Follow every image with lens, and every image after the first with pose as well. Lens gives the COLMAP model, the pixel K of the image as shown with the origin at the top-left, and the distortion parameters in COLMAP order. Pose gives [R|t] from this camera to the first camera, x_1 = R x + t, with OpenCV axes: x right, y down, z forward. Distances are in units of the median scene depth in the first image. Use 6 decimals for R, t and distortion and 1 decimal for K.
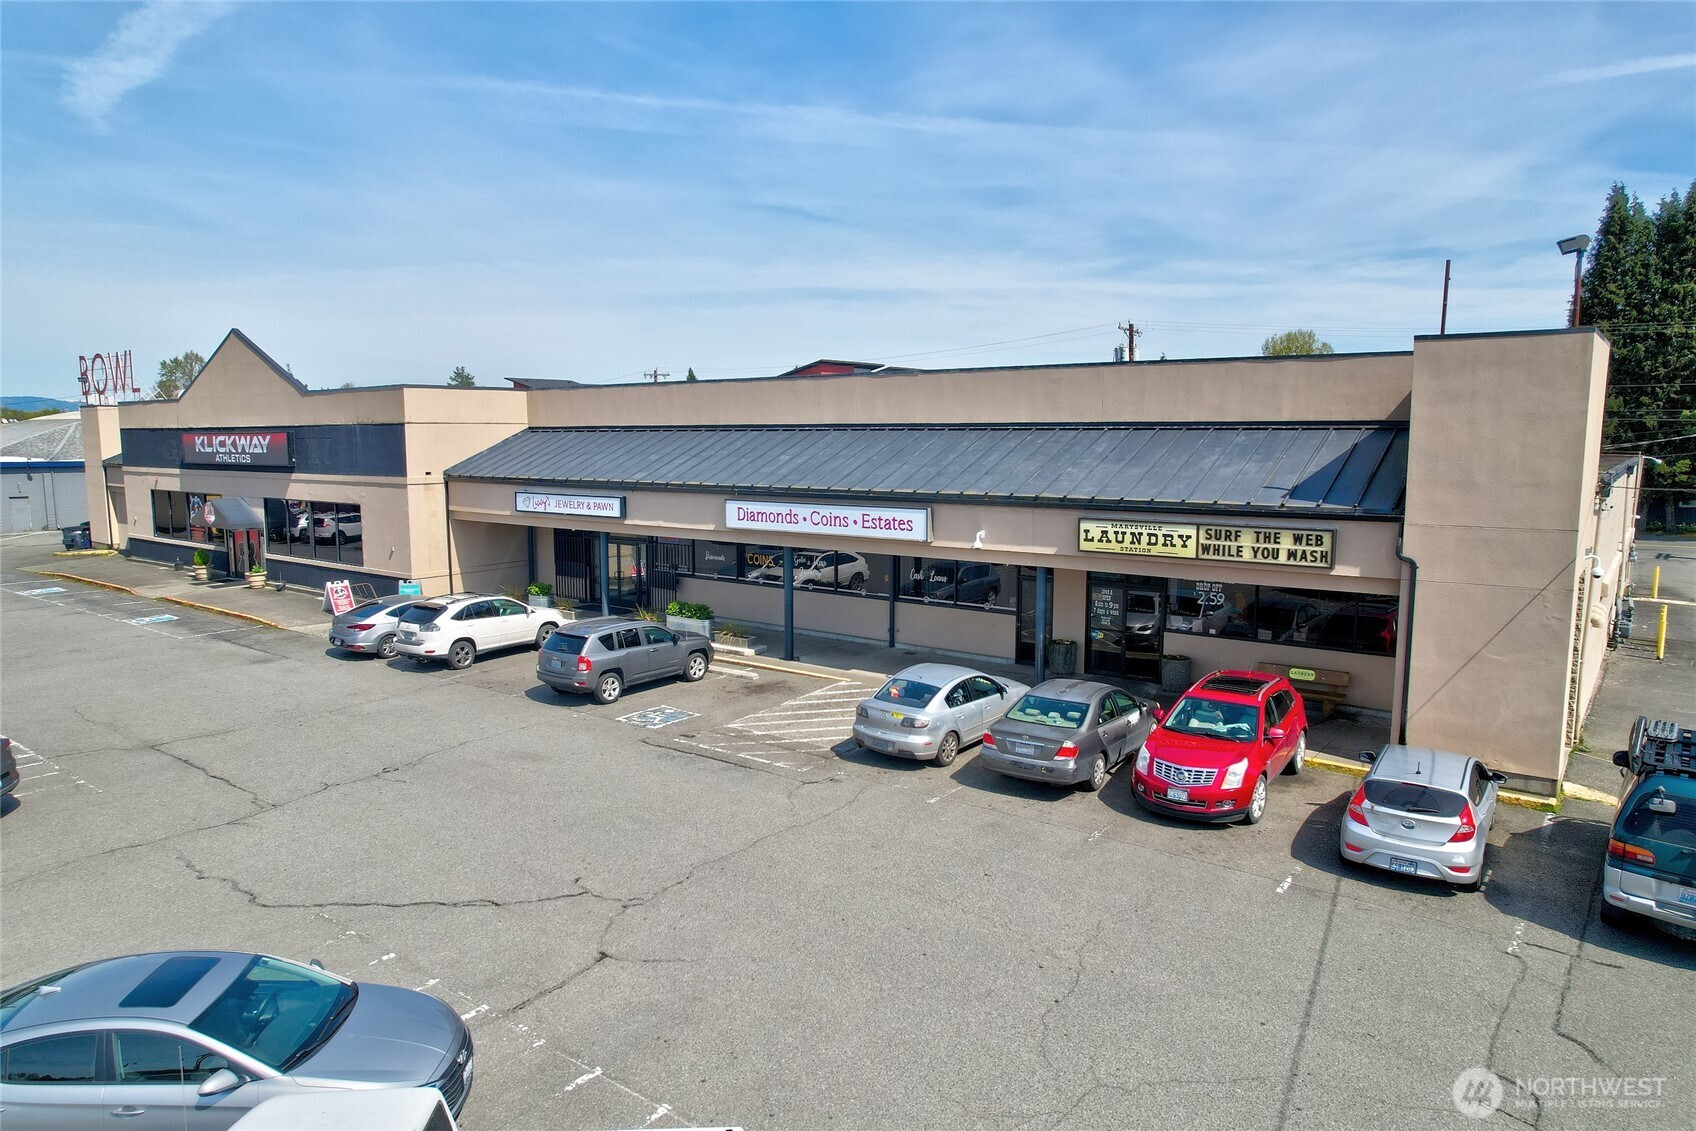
lens RADIAL K [[1082.0, 0, 848.0], [0, 1082.0, 565.5], [0, 0, 1]] dist [-0.064309, 0.052740]
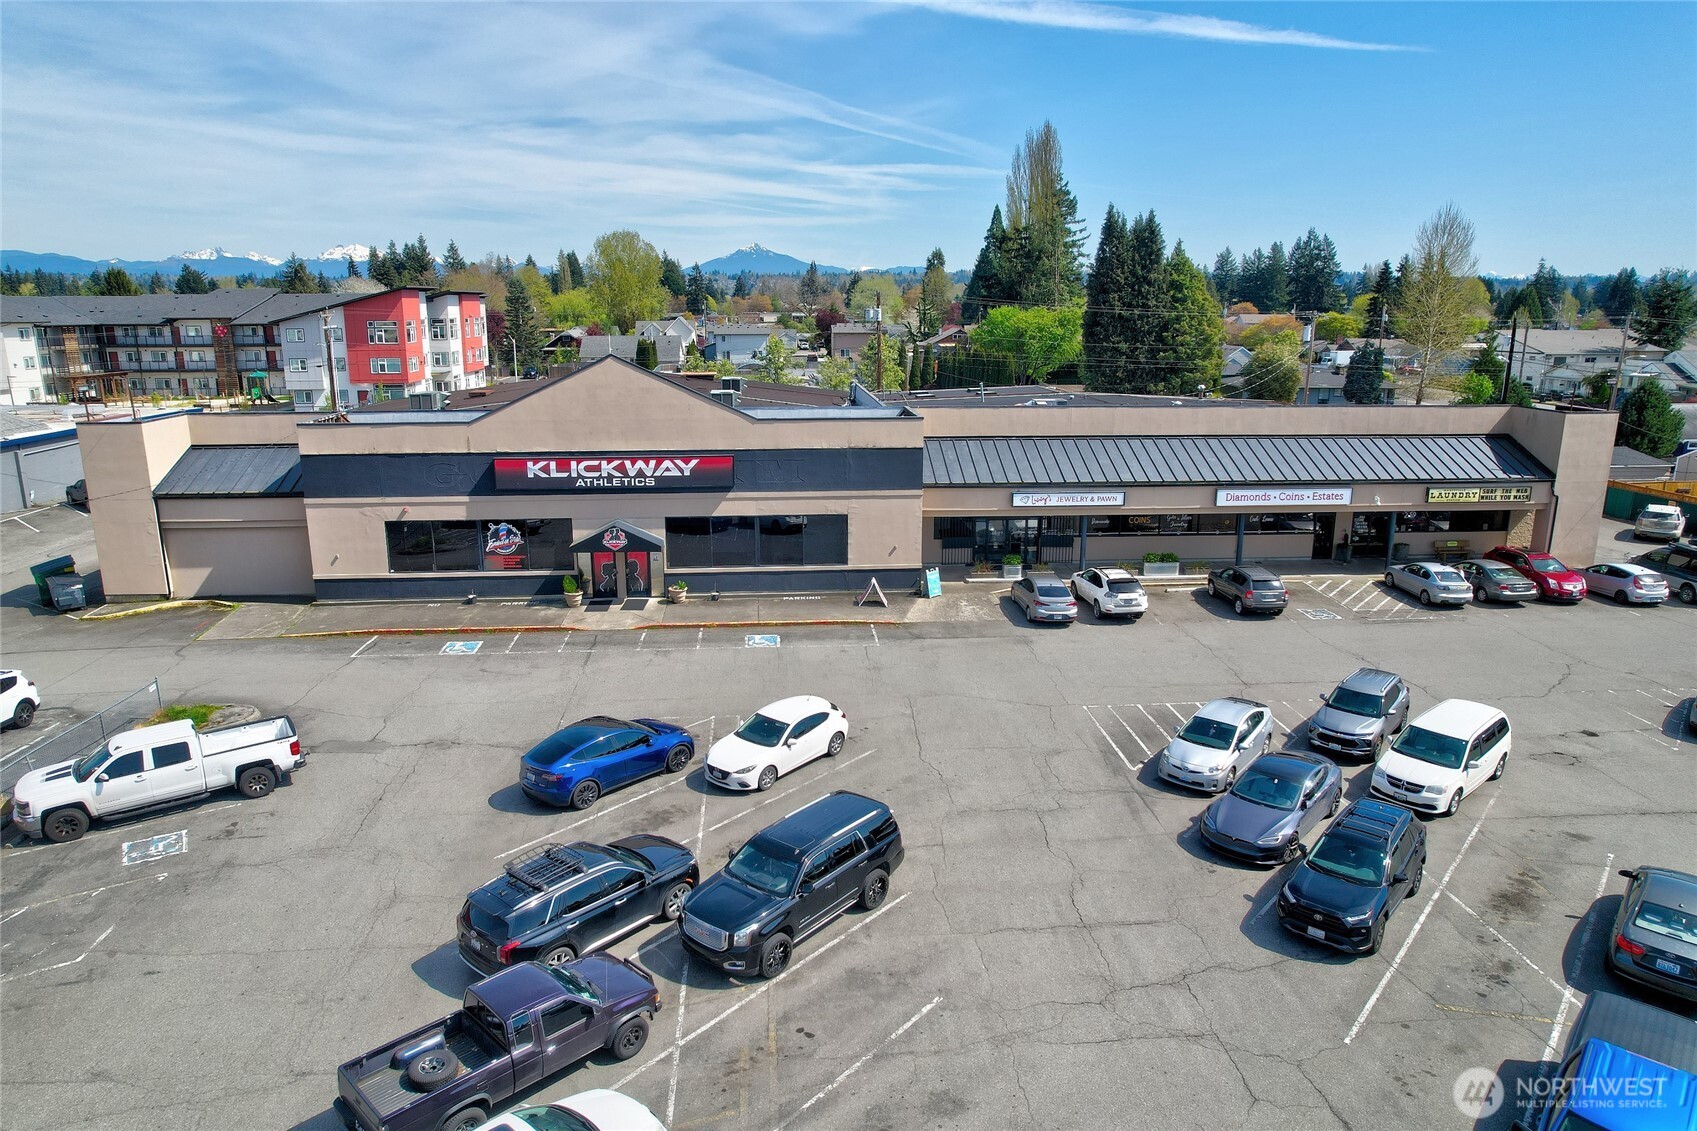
lens RADIAL K [[1082.6, 0, 848.5], [0, 1082.6, 565.5], [0, 0, 1]] dist [-0.064309, 0.052740]
pose [[0.743425, -0.156283, 0.650303, -2.110524], [0.078434, 0.985979, 0.147287, -0.301814], [-0.664204, -0.058491, 0.745260, 0.154795]]
